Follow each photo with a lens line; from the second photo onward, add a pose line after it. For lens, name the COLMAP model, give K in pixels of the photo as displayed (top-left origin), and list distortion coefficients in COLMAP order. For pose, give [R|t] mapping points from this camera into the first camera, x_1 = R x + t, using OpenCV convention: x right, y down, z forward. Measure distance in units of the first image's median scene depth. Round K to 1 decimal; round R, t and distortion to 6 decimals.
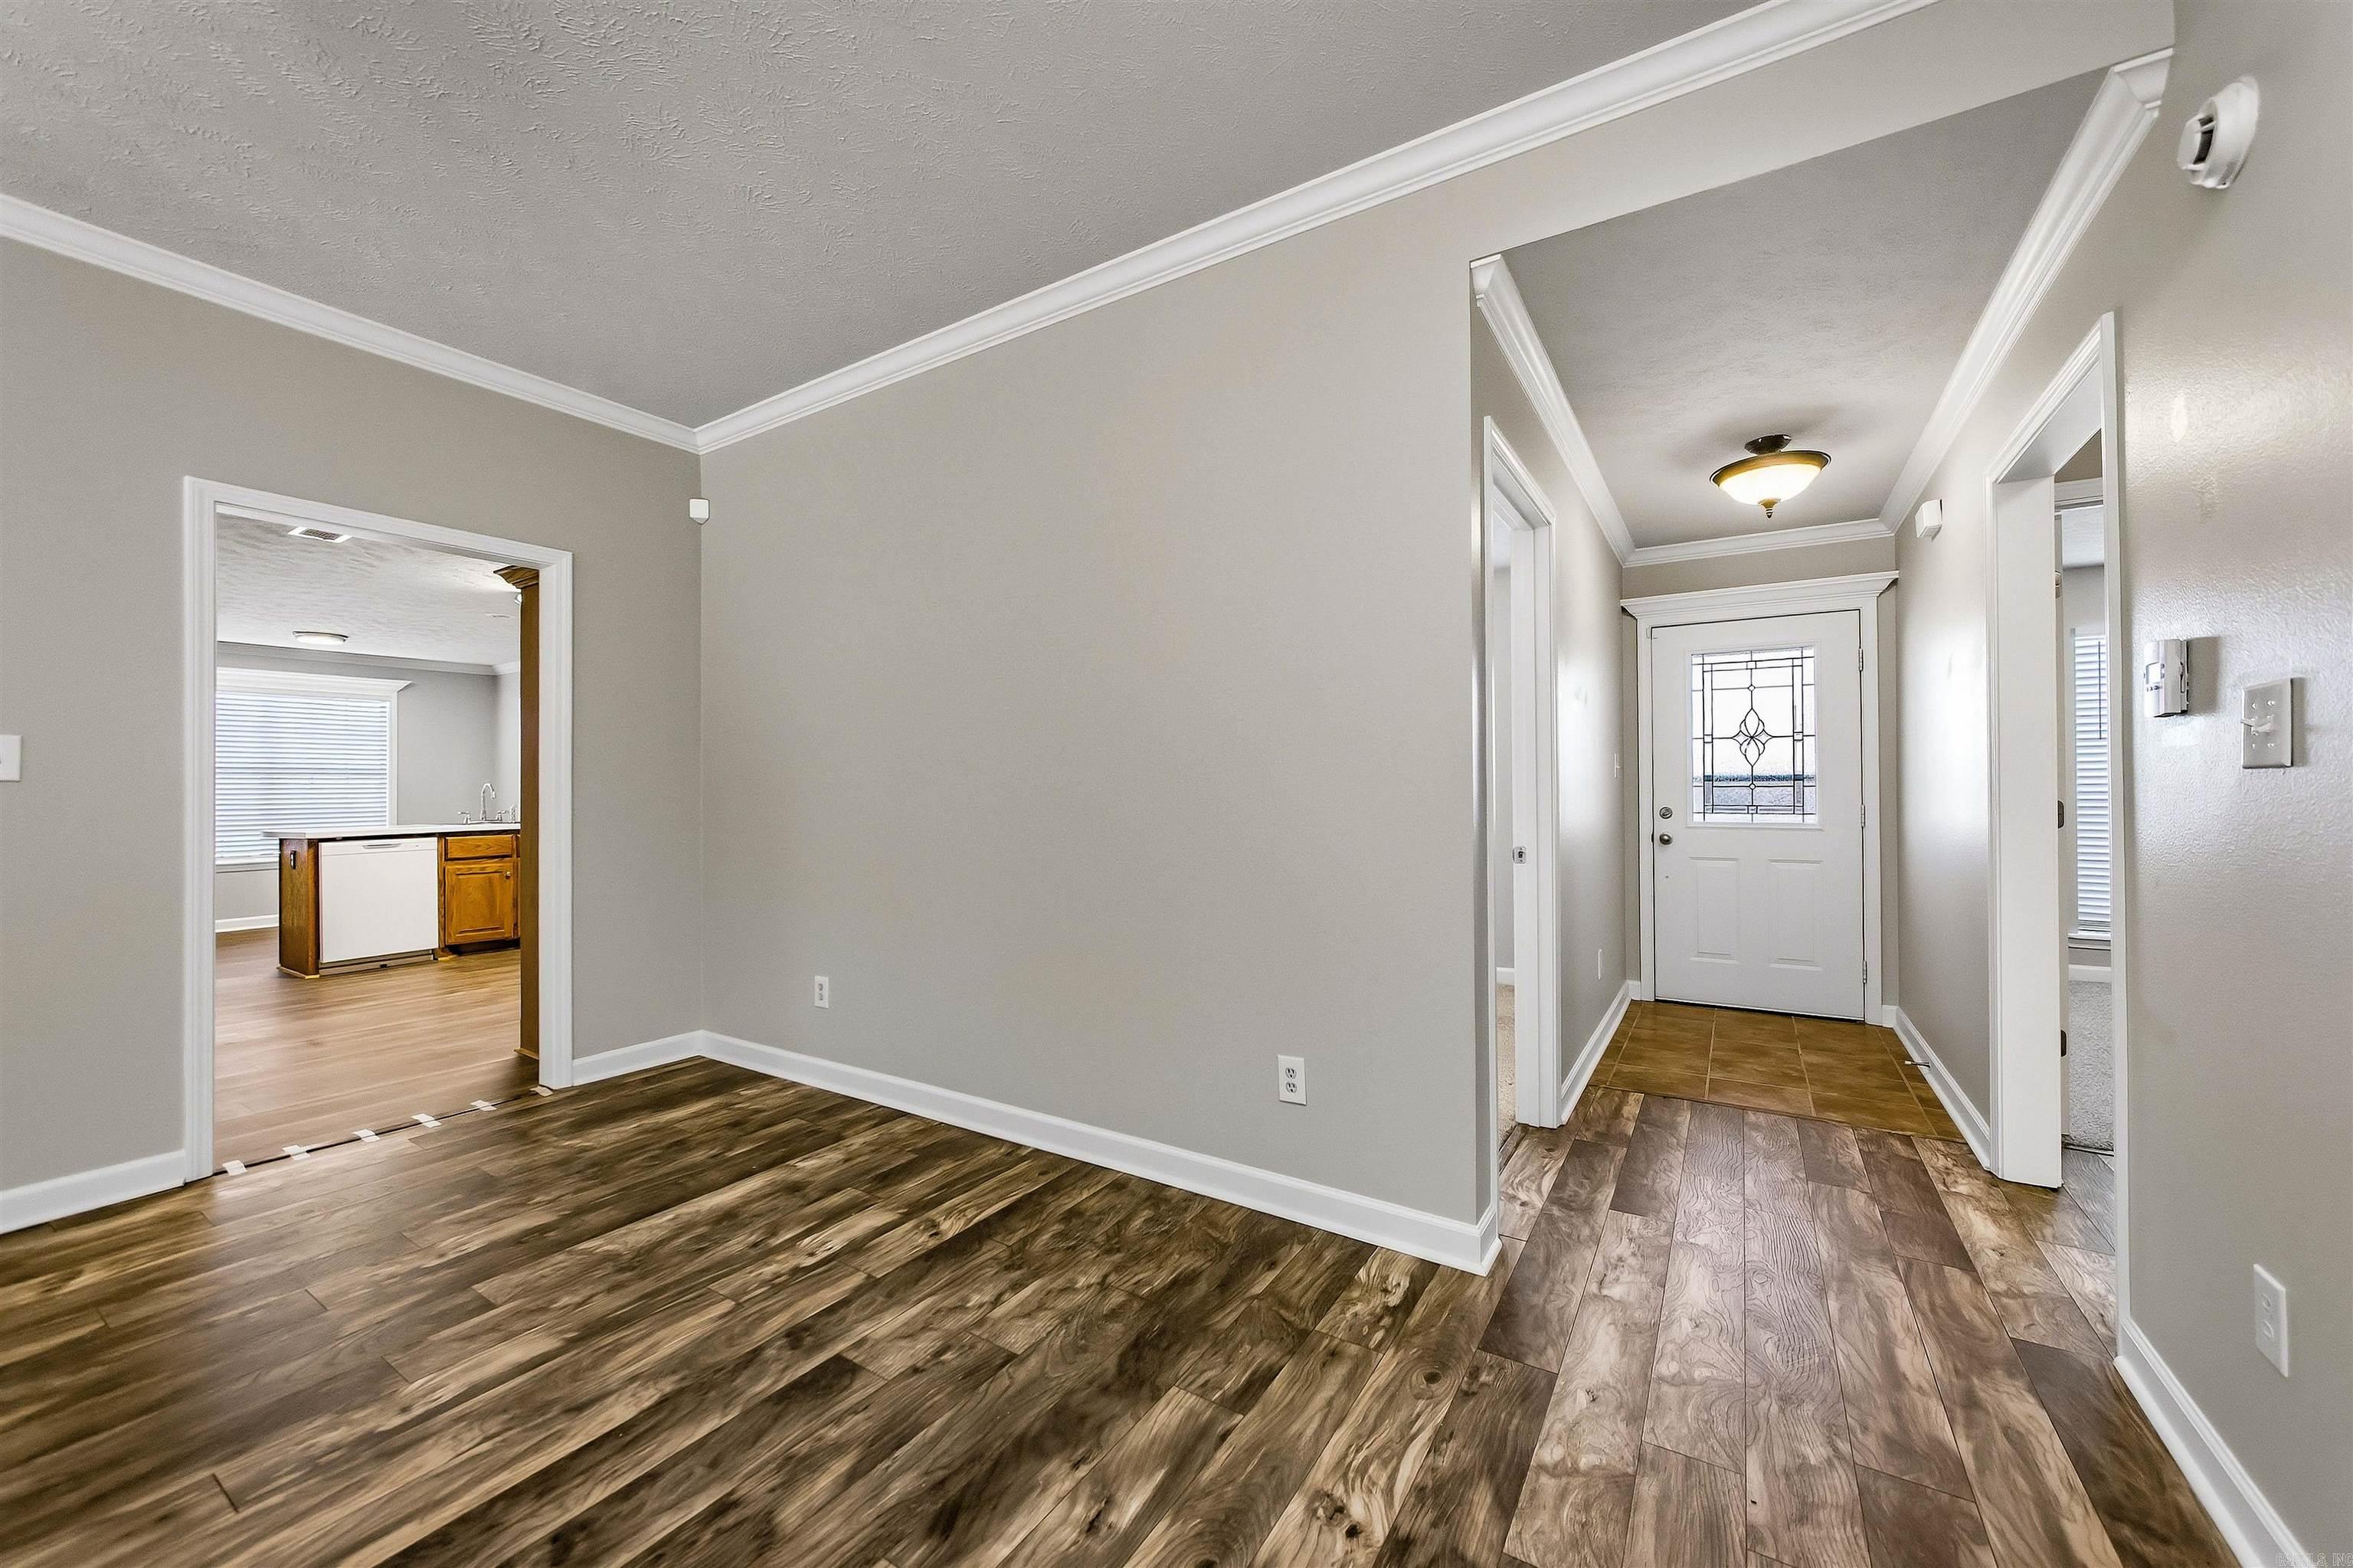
lens RADIAL K [[918.5, 0, 1163.9], [0, 918.5, 778.0], [0, 0, 1]] dist [0.000061, 0.000272]
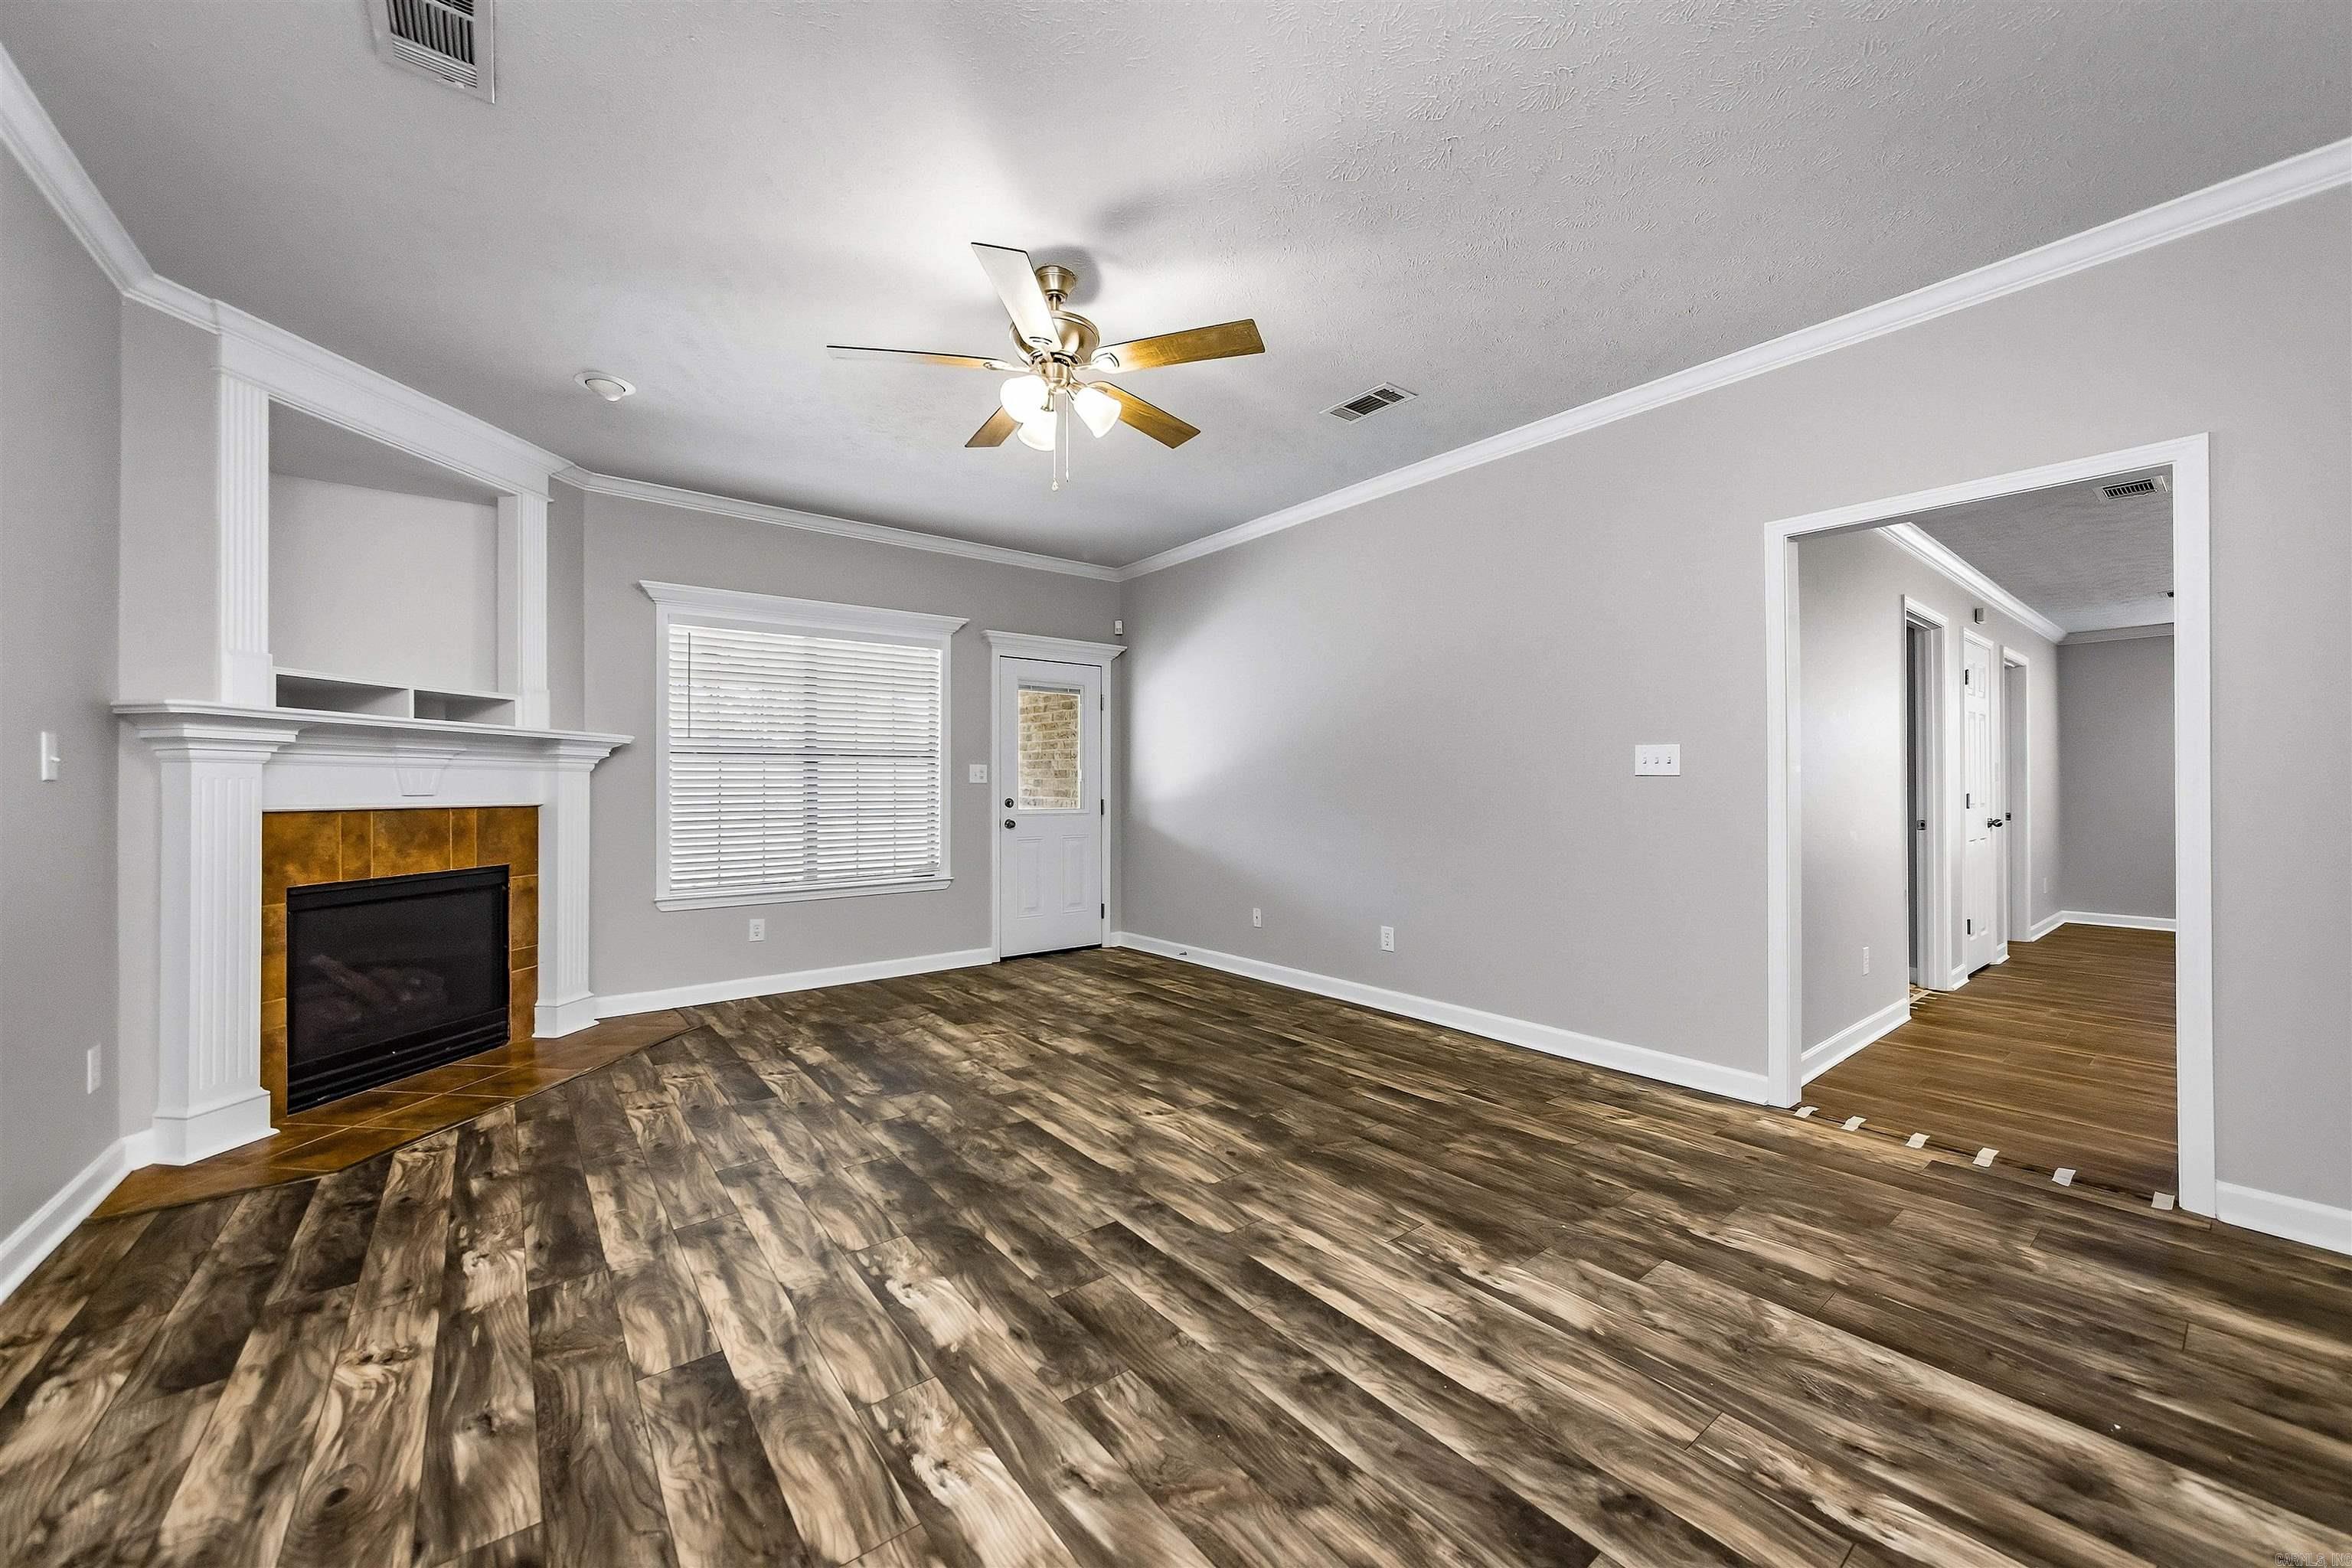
lens RADIAL K [[862.4, 0, 1170.4], [0, 862.4, 784.9], [0, 0, 1]] dist [-0.001885, -0.000046]
pose [[-0.321071, 0.005827, -0.947037, 0.404805], [0.013876, 0.999903, 0.001448, -0.001309], [0.946954, -0.012676, -0.321120, 0.880348]]
